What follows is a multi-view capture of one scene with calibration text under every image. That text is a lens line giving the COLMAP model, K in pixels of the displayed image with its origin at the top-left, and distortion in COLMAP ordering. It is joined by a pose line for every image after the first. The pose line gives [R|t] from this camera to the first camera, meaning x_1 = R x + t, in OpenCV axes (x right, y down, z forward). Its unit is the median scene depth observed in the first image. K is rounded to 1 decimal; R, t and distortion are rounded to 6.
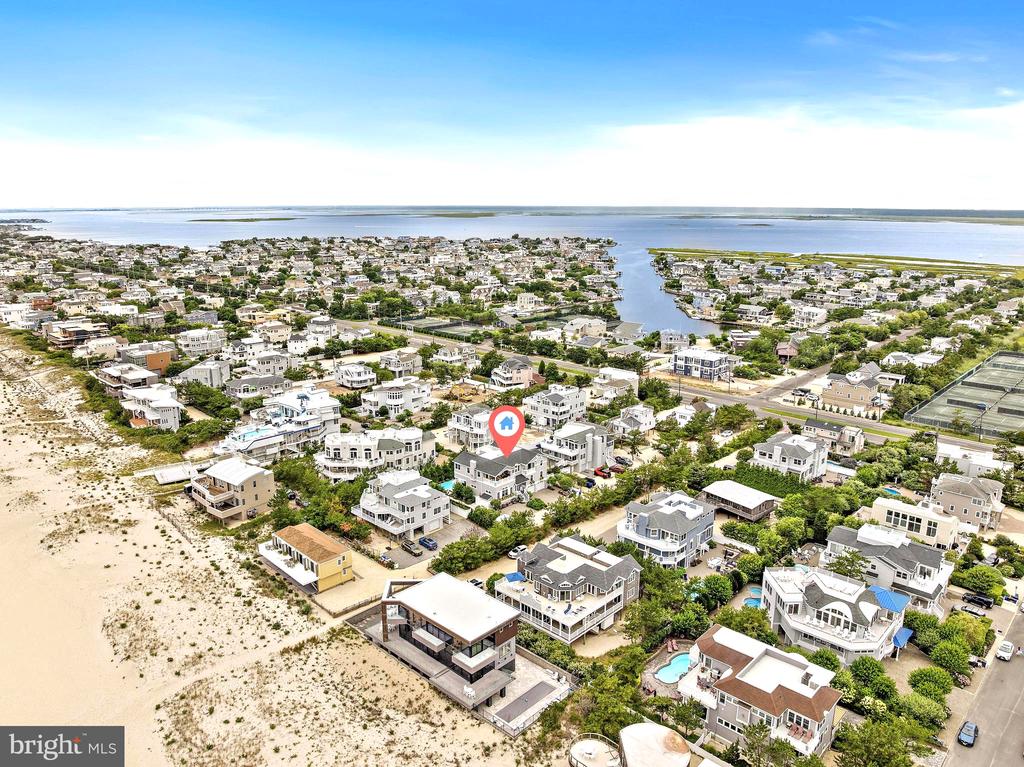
lens RADIAL K [[727.0, 0, 512.0], [0, 727.0, 383.5], [0, 0, 1]] dist [-0.030635, -0.007116]
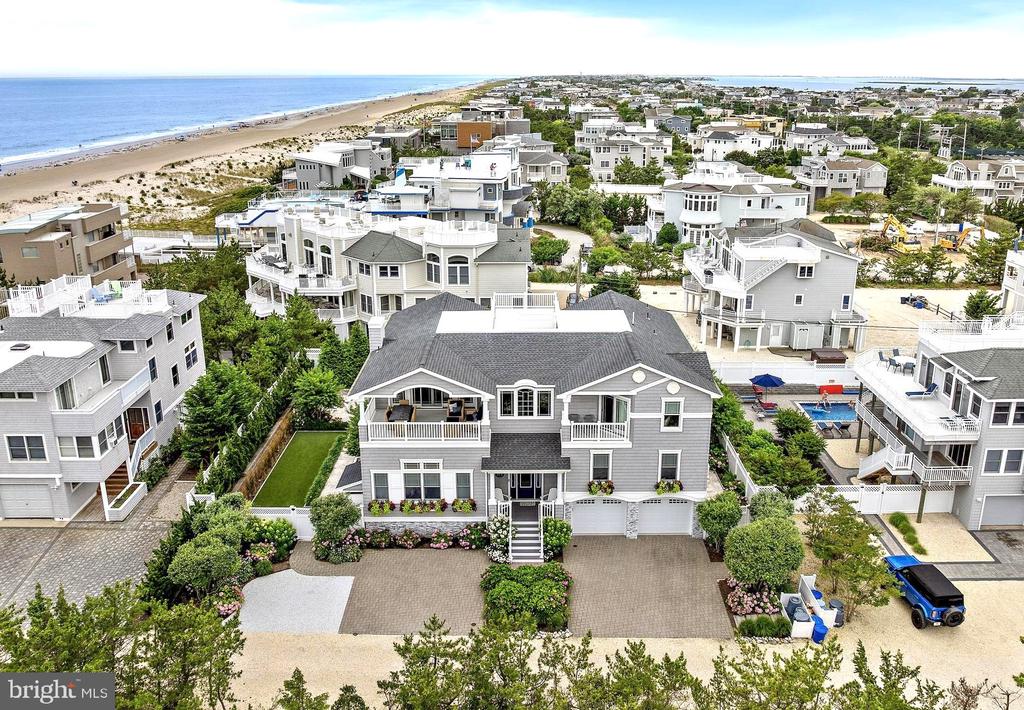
lens RADIAL K [[836.6, 0, 533.7], [0, 836.6, 321.7], [0, 0, 1]] dist [-0.008801, -0.071968]
pose [[0.696821, 0.204323, -0.687526, 0.163732], [-0.174332, 0.978068, 0.113979, 0.060001], [0.695736, 0.040435, 0.717159, 0.762557]]
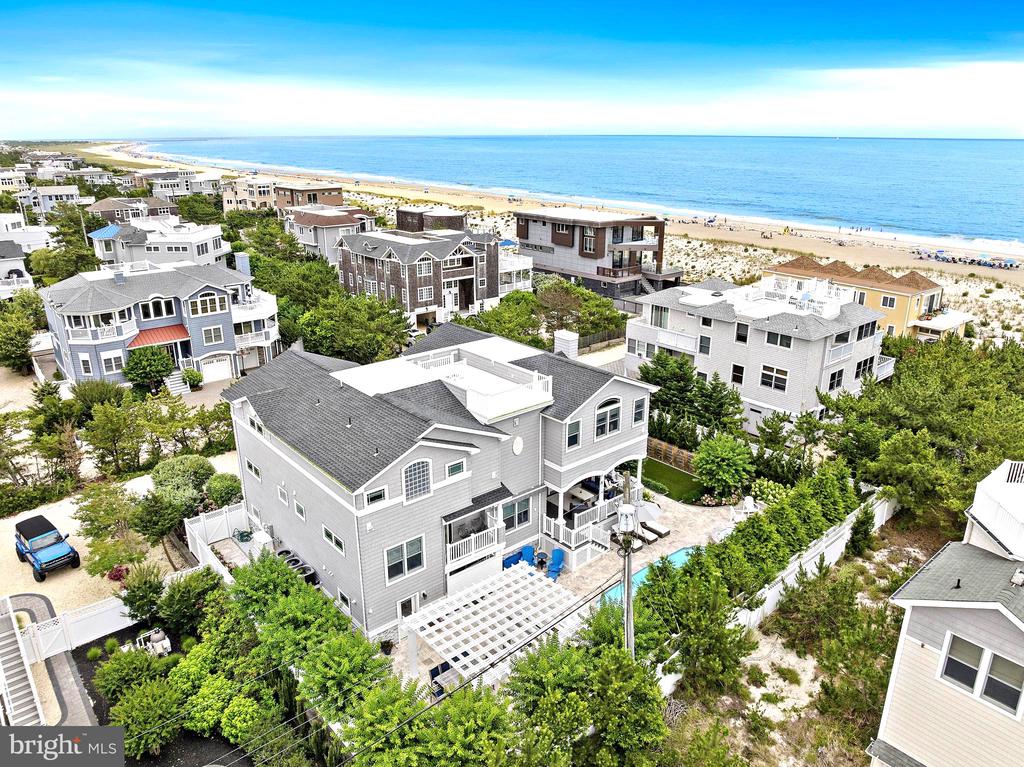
lens RADIAL K [[727.0, 0, 512.0], [0, 727.0, 383.5], [0, 0, 1]] dist [-0.030635, -0.007116]
pose [[-0.994373, -0.037429, 0.099107, -0.055337], [0.023044, 0.836688, 0.547195, -0.018023], [-0.103402, 0.546400, -0.831117, 1.121516]]
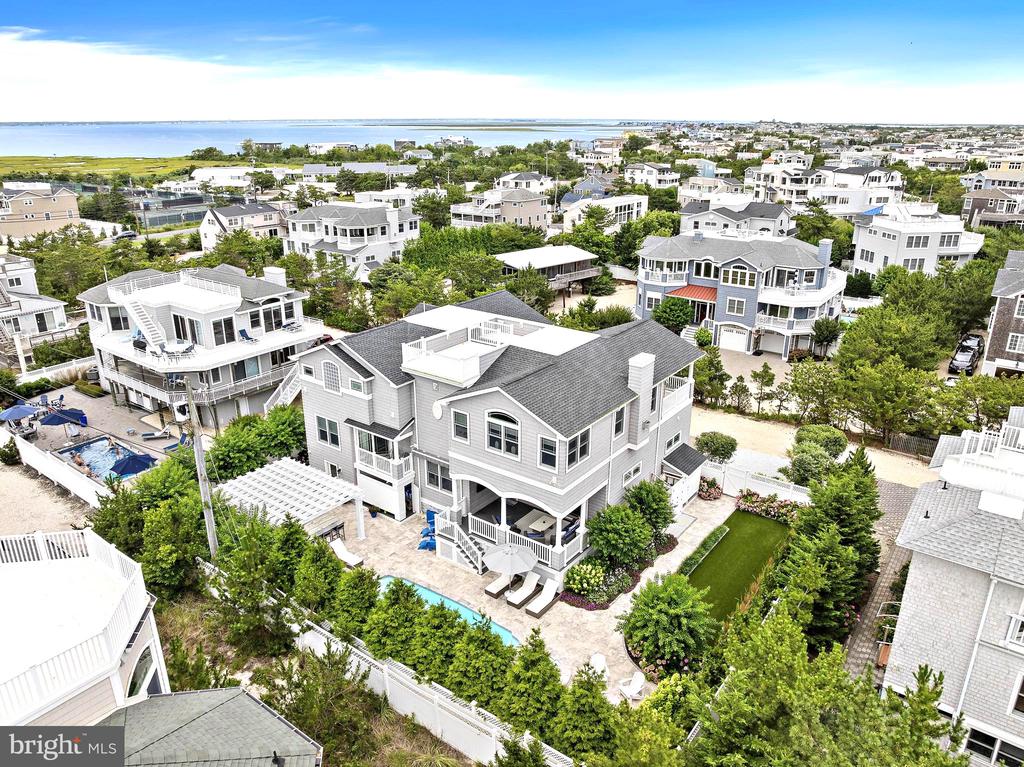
lens RADIAL K [[727.0, 0, 512.0], [0, 727.0, 383.5], [0, 0, 1]] dist [-0.030635, -0.007116]
pose [[-0.119180, -0.346844, 0.930320, -0.223831], [0.240502, 0.899009, 0.365980, 0.026218], [-0.963304, 0.267361, -0.023727, 0.953746]]
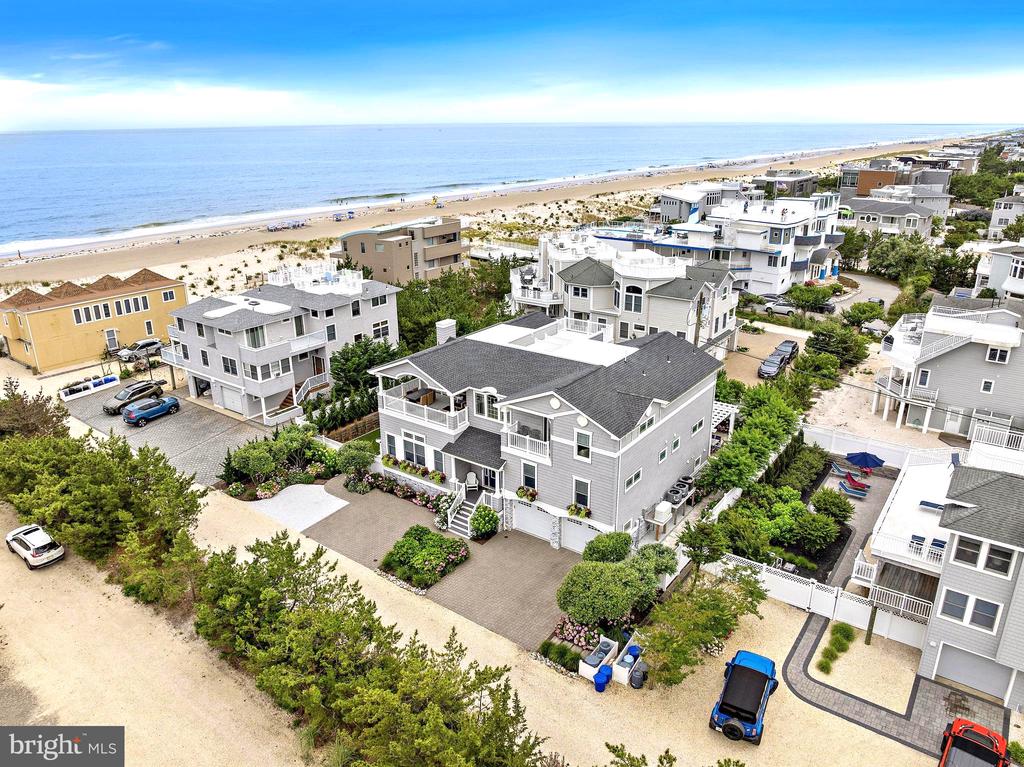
lens RADIAL K [[727.0, 0, 512.0], [0, 727.0, 383.5], [0, 0, 1]] dist [-0.030635, -0.007116]
pose [[0.127208, 0.335741, -0.933325, 0.227489], [-0.232971, 0.924759, 0.300907, 0.028528], [0.964128, 0.179160, 0.195855, 0.888417]]
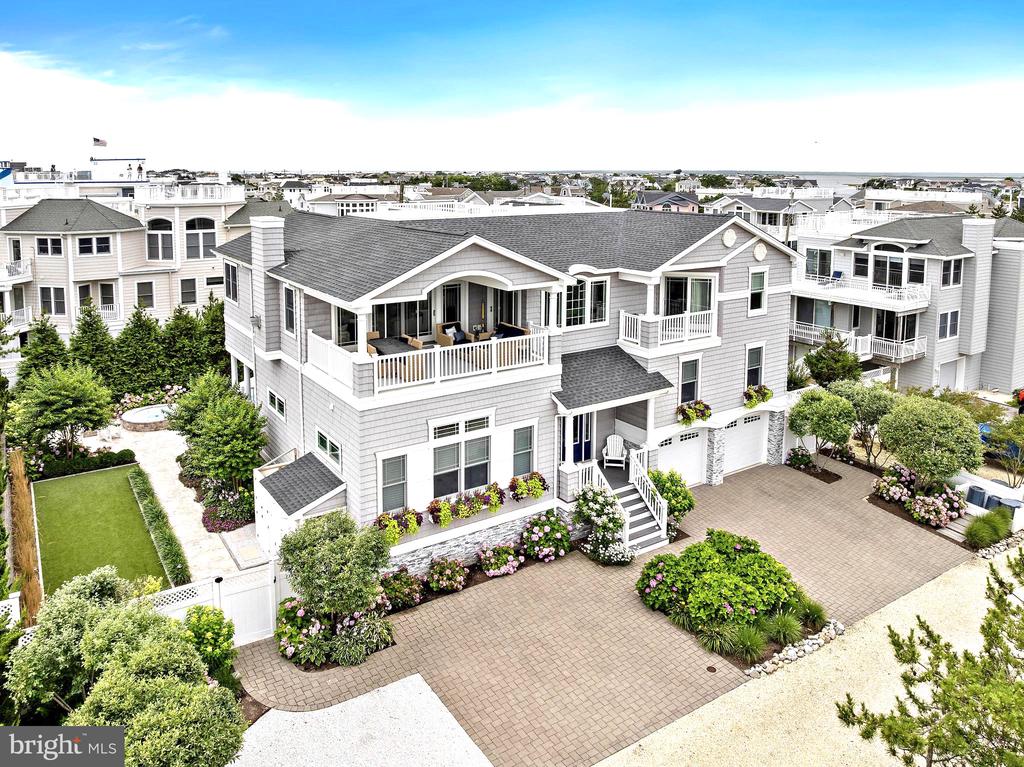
lens RADIAL K [[756.1, 0, 497.0], [0, 756.1, 246.9], [0, 0, 1]] dist [-0.025414, -0.007601]
pose [[0.973352, 0.021874, -0.228272, 0.022161], [-0.054473, 0.989002, -0.137502, 0.119048], [0.222753, 0.146273, 0.963839, 0.794351]]
